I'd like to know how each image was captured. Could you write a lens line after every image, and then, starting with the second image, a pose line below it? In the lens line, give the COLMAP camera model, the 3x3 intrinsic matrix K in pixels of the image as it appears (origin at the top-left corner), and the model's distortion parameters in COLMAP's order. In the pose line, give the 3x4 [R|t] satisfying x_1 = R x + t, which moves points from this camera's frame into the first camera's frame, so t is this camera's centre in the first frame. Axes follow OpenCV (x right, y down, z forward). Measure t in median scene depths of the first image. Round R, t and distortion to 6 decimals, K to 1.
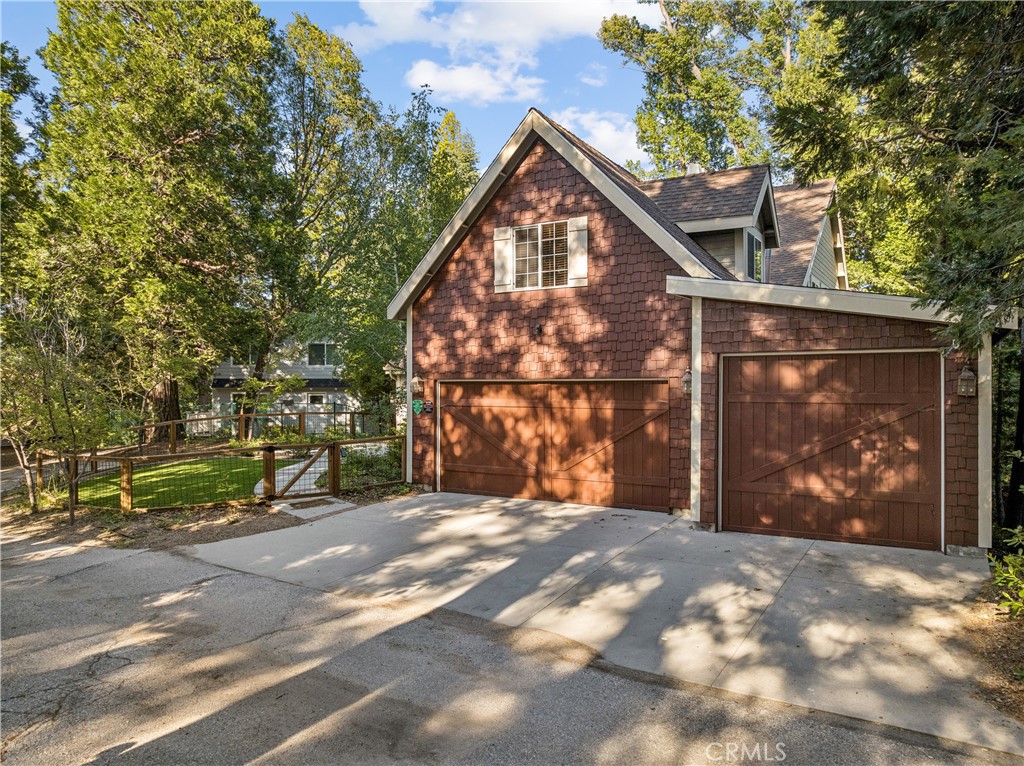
lens RADIAL K [[719.4, 0, 509.8], [0, 719.4, 384.8], [0, 0, 1]] dist [-0.046354, -0.000097]
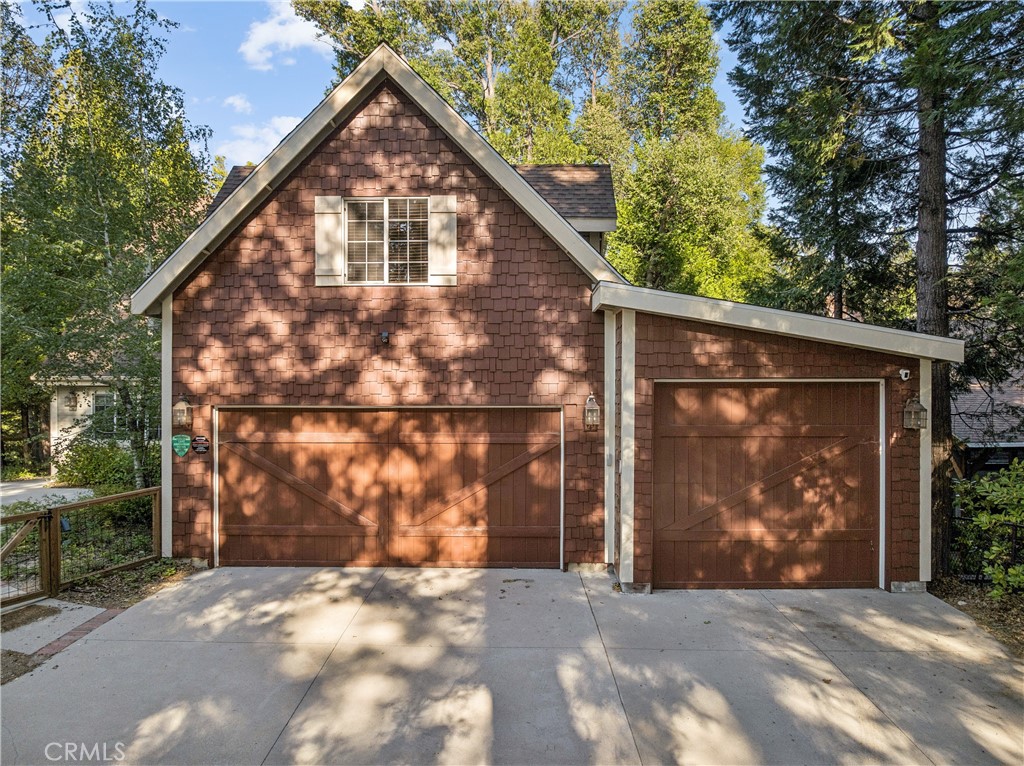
lens RADIAL K [[719.4, 0, 512.5], [0, 719.4, 385.7], [0, 0, 1]] dist [-0.046354, -0.000097]
pose [[0.865885, 0.000155, 0.500244, -0.220755], [-0.000683, 0.999999, 0.000874, -0.030903], [-0.500243, -0.001098, 0.865884, 0.293060]]
